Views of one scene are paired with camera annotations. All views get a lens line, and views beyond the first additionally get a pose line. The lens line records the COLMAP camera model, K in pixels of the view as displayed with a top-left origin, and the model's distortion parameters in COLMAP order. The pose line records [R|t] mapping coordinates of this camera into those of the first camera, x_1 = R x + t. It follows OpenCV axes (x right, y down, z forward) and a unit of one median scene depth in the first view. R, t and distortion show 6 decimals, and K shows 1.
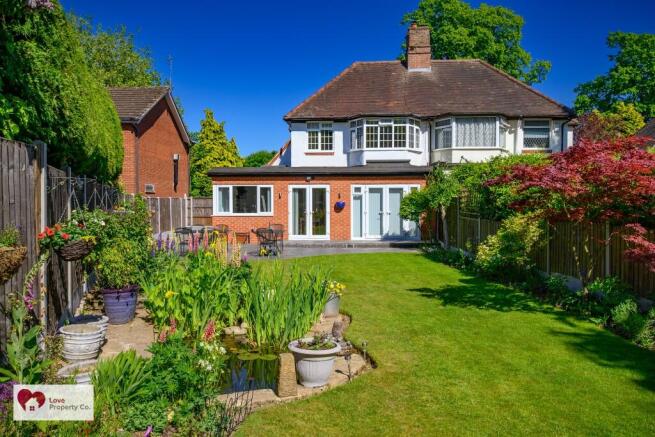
lens RADIAL K [[509.4, 0, 328.4], [0, 509.4, 217.5], [0, 0, 1]] dist [-0.007680, 0.009314]
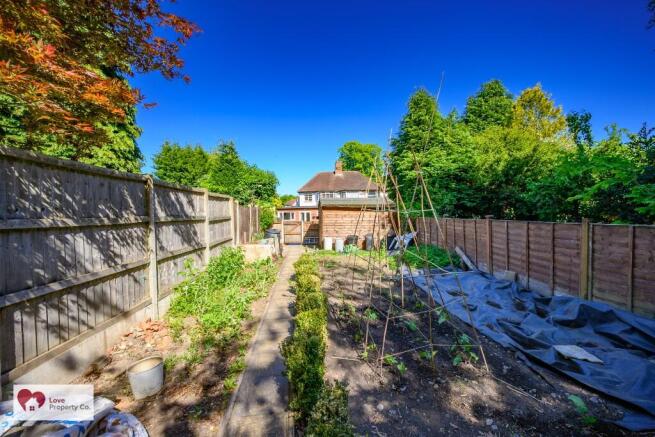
lens RADIAL K [[256.3, 0, 329.0], [0, 256.3, 219.1], [0, 0, 1]] dist [-0.003227, -0.000274]
pose [[0.998940, -0.020668, 0.041121, 0.050343], [0.021176, 0.999705, -0.011936, 0.012806], [-0.040862, 0.012795, 0.999083, -0.742771]]
